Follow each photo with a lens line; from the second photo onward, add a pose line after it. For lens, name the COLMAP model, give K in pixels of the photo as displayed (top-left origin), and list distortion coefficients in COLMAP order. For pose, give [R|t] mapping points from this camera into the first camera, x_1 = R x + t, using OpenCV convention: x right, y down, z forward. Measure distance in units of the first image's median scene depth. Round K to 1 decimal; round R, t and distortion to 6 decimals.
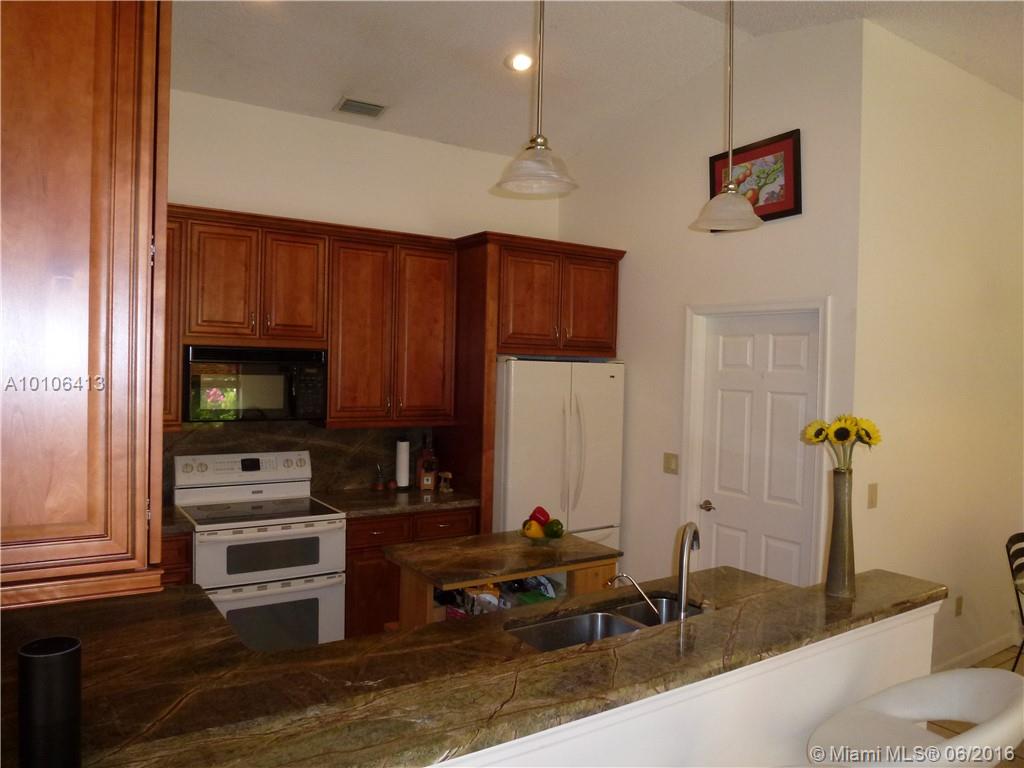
lens RADIAL K [[738.6, 0, 514.8], [0, 738.6, 387.2], [0, 0, 1]] dist [-0.063150, 0.024742]
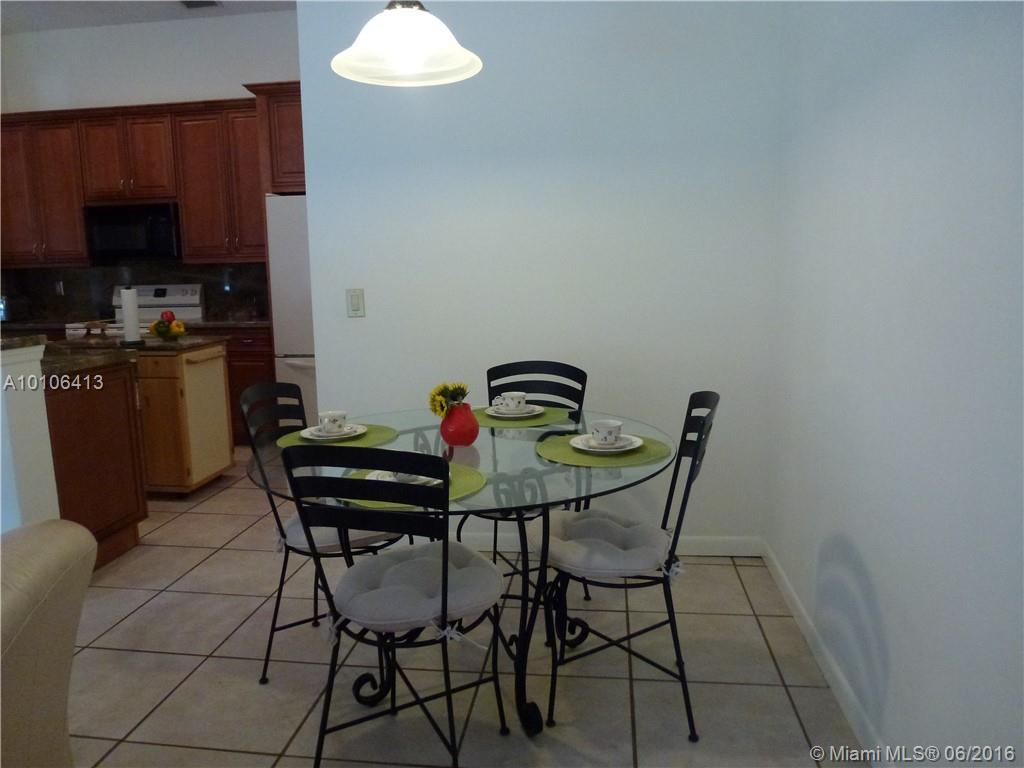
lens RADIAL K [[738.6, 0, 514.8], [0, 738.6, 387.2], [0, 0, 1]] dist [-0.063150, 0.024742]
pose [[0.756266, 0.068773, -0.650640, 1.083973], [0.019107, 0.991714, 0.127035, 0.123766], [0.653986, -0.108504, 0.748685, 0.394281]]
